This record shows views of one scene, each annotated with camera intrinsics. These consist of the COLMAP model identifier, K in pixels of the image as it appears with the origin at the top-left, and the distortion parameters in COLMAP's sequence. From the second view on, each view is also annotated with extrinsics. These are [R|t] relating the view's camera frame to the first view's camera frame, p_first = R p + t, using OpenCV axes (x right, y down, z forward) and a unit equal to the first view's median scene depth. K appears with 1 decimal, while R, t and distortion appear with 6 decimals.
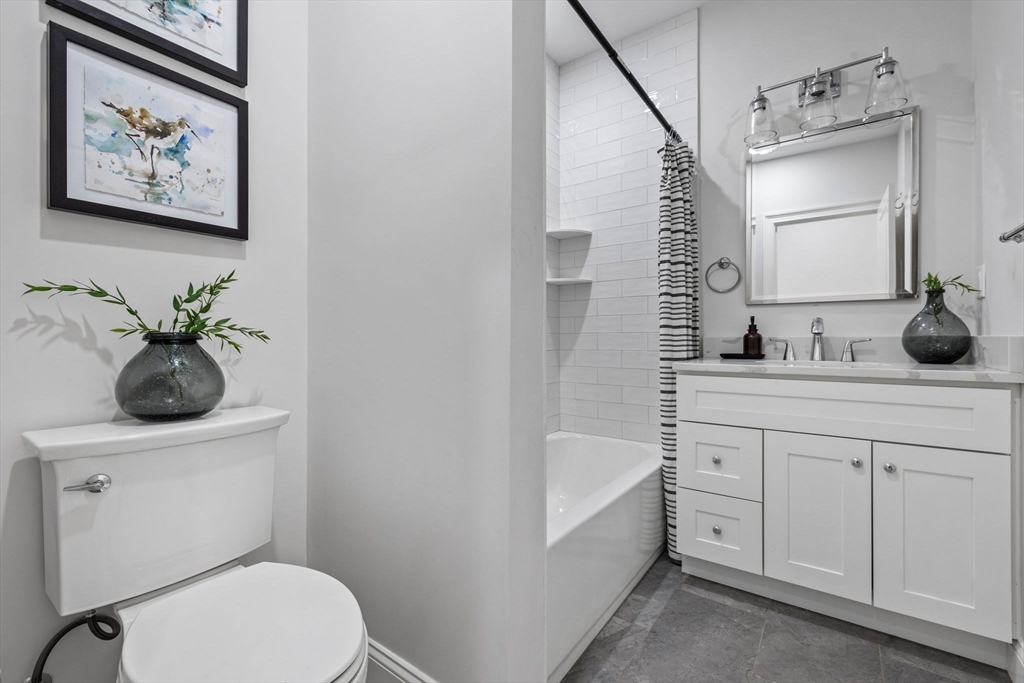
lens RADIAL K [[441.7, 0, 513.3], [0, 441.7, 339.0], [0, 0, 1]] dist [0.001167, -0.000046]
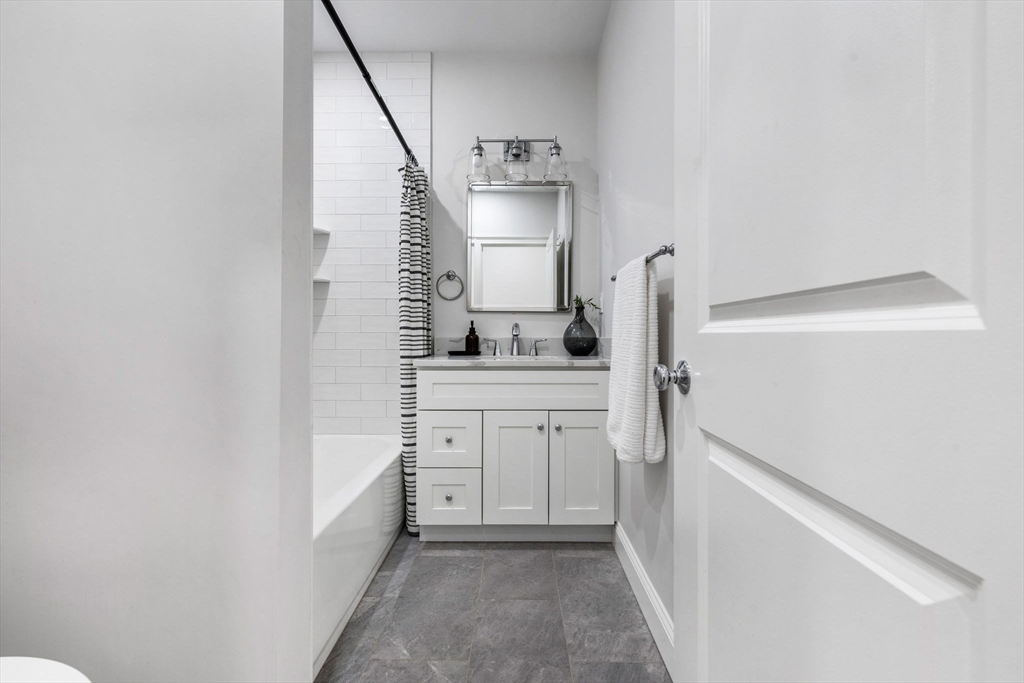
lens RADIAL K [[441.7, 0, 511.6], [0, 441.7, 340.9], [0, 0, 1]] dist [0.001167, -0.000046]
pose [[0.808848, -0.003370, 0.588009, -0.102729], [-0.002629, 0.999953, 0.009347, -0.007034], [-0.588013, -0.009107, 0.808801, -0.070081]]
